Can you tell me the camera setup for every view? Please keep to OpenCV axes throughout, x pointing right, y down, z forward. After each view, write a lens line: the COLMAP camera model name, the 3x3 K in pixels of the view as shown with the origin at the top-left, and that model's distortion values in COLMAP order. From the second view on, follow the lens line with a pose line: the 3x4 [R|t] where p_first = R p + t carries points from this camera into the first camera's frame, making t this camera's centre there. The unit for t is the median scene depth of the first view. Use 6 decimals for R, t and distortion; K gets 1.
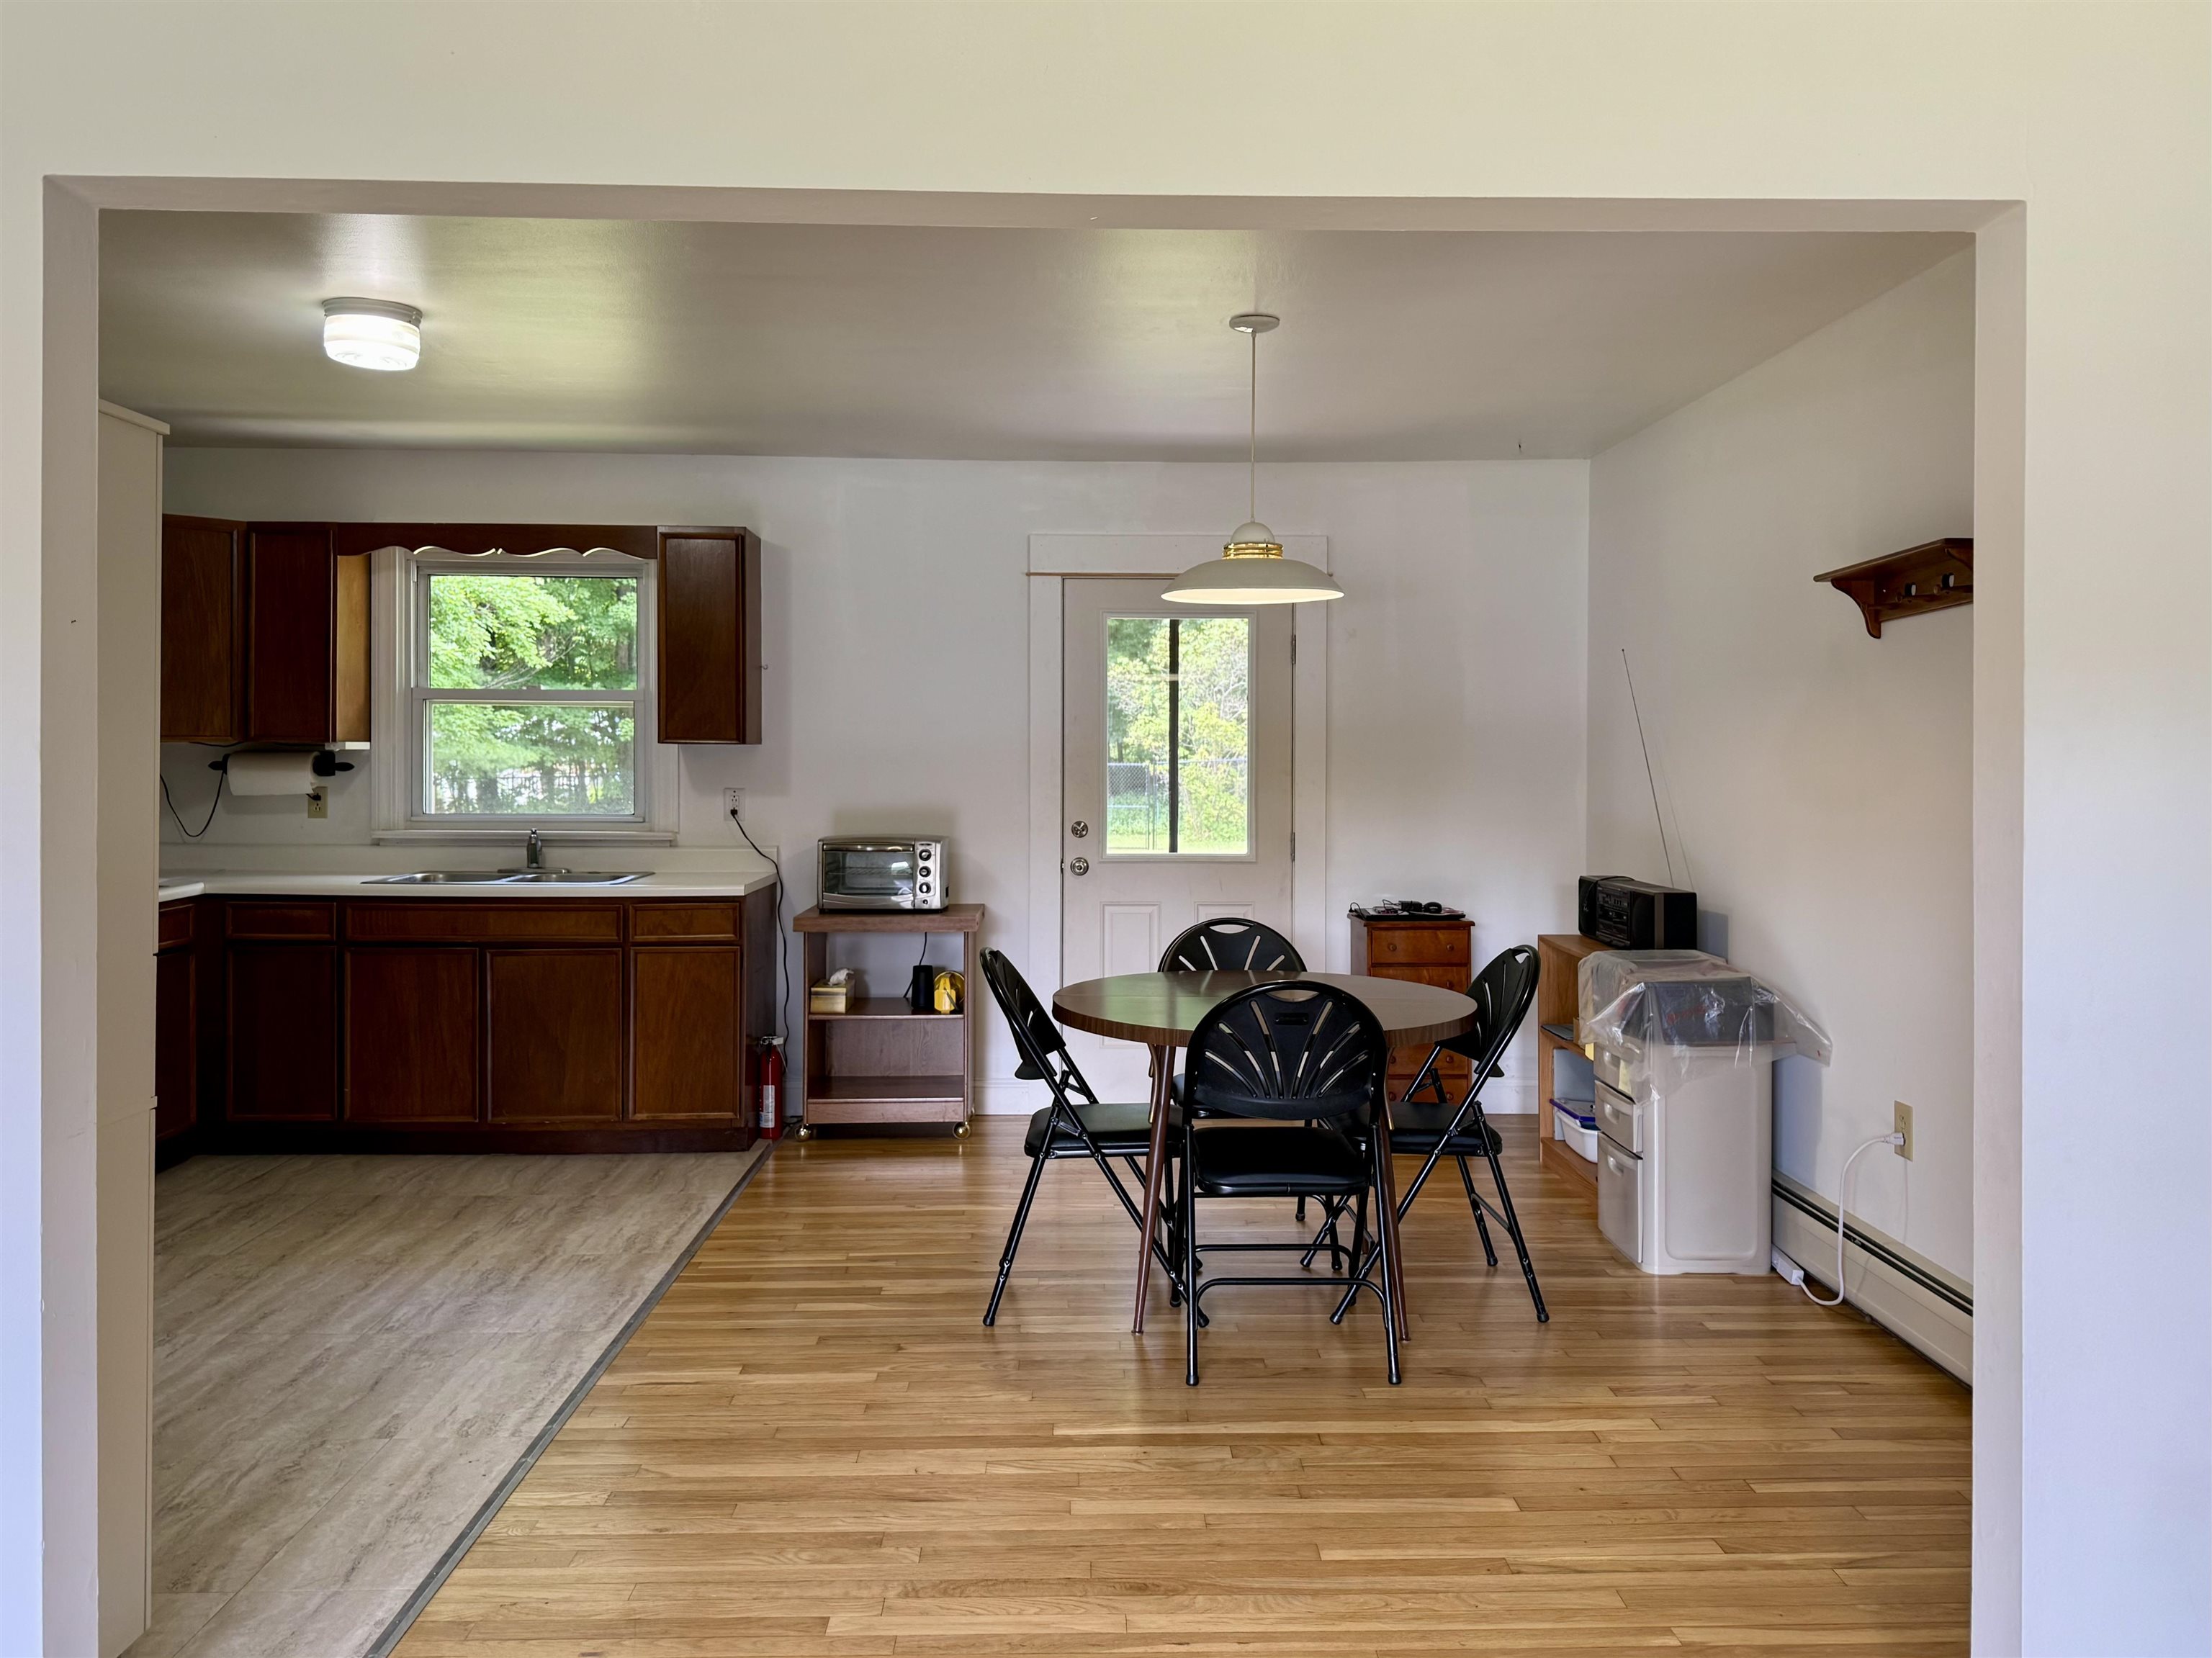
lens RADIAL K [[1672.6, 0, 1112.5], [0, 1672.6, 761.0], [0, 0, 1]] dist [0.101004, -0.113334]
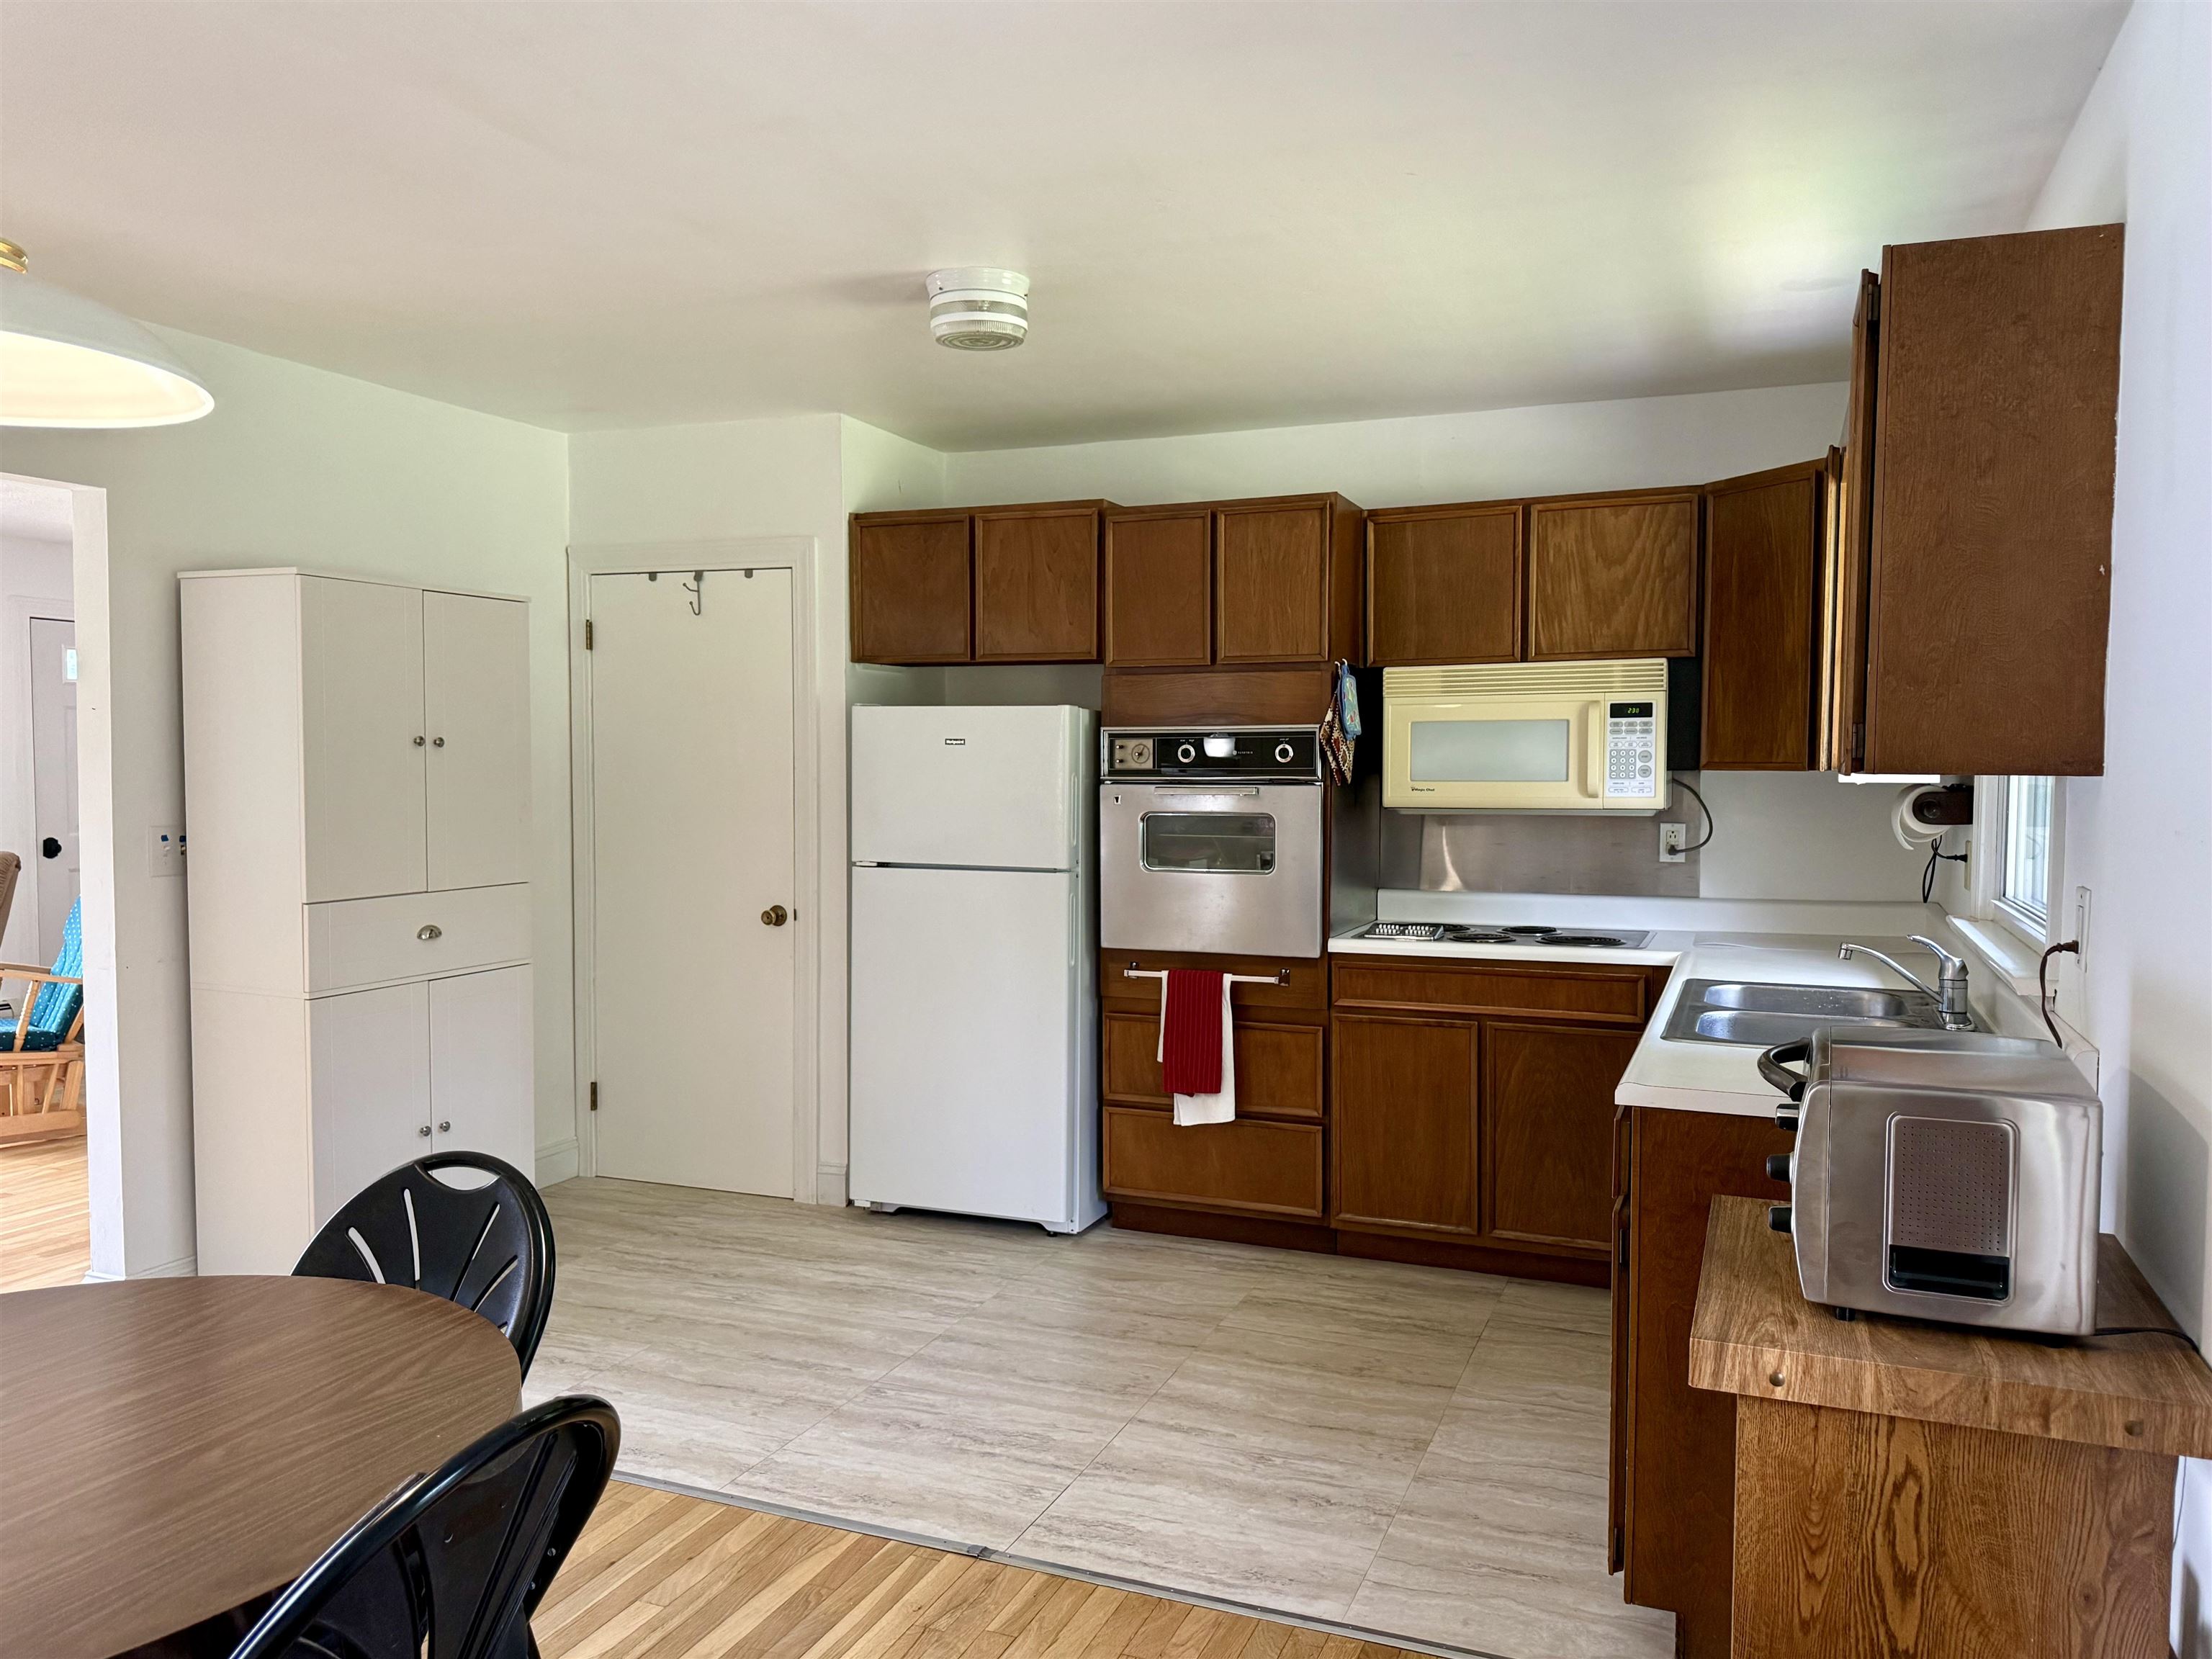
lens RADIAL K [[1589.0, 0, 1129.2], [0, 1589.0, 839.5], [0, 0, 1]] dist [0.173565, -0.411939]
pose [[-0.397765, 0.039892, -0.916620, 0.227817], [-0.009742, 0.998814, 0.047696, -0.012124], [0.917435, 0.027901, -0.396905, 1.015397]]
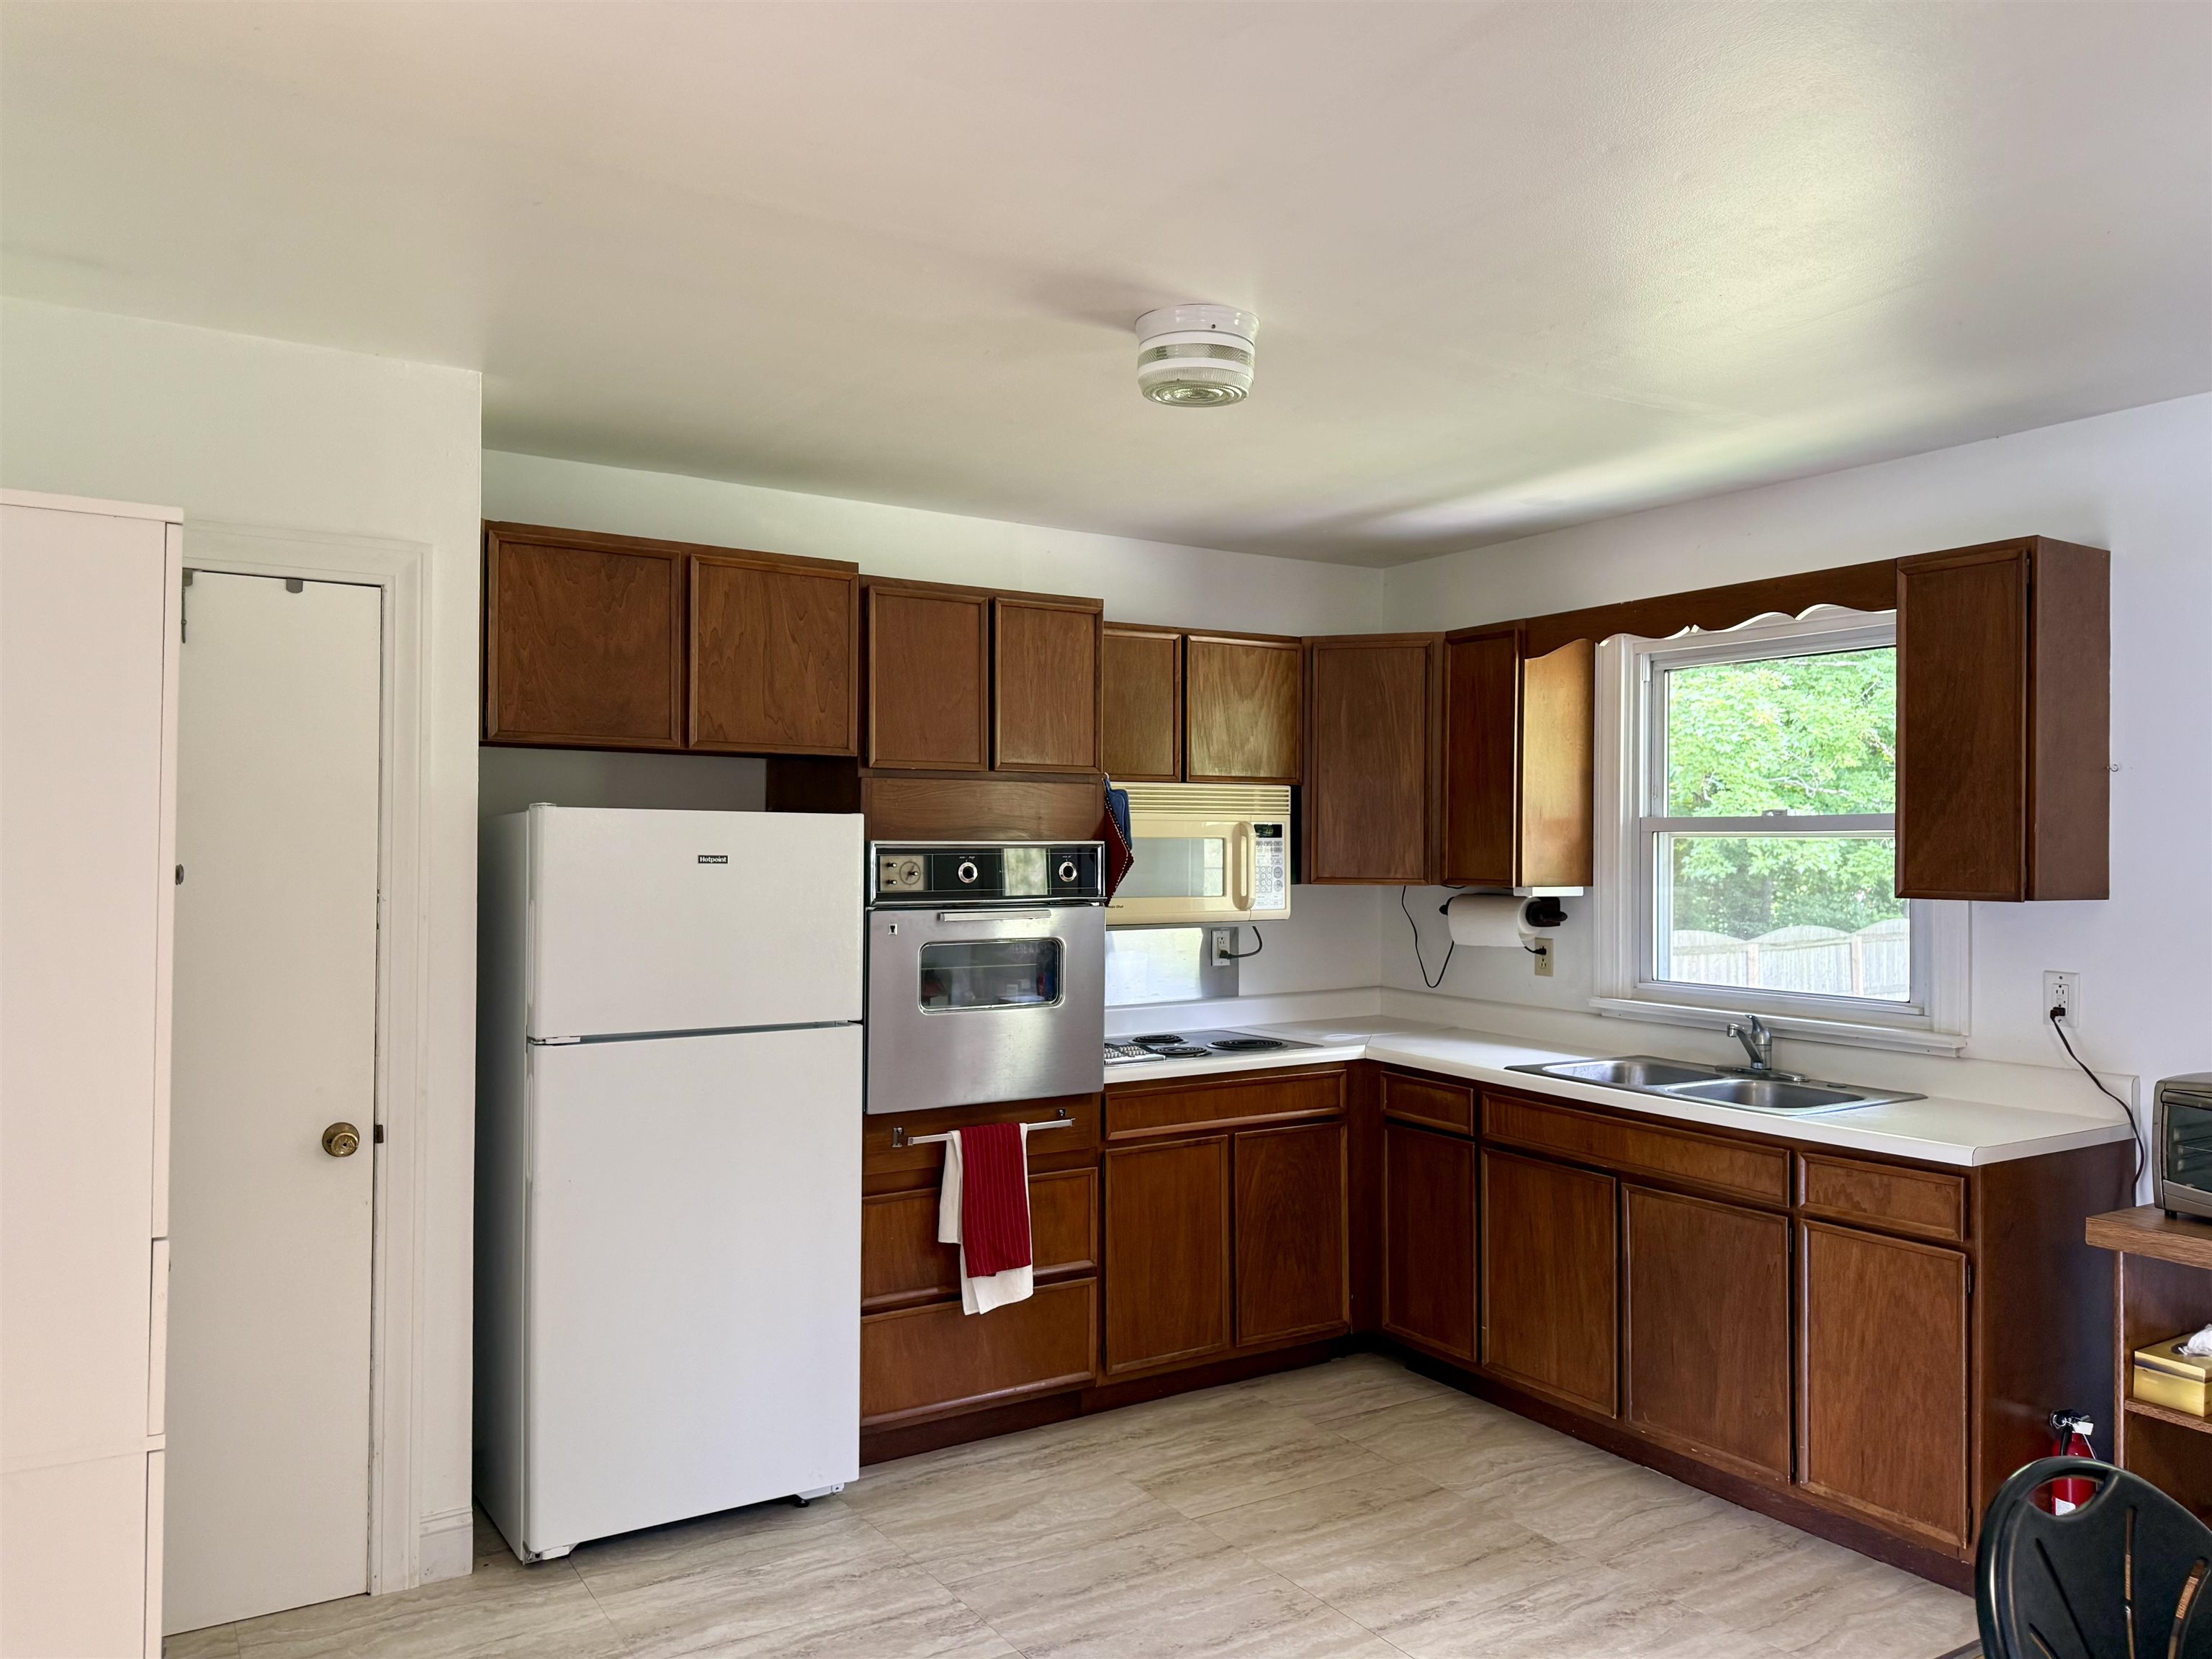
lens RADIAL K [[1602.0, 0, 1101.6], [0, 1602.0, 836.5], [0, 0, 1]] dist [0.148409, -0.235326]
pose [[0.510853, -0.009368, -0.859617, 0.111252], [-0.007403, 0.999856, -0.015296, -0.022576], [0.859636, 0.014178, 0.510710, 0.433825]]
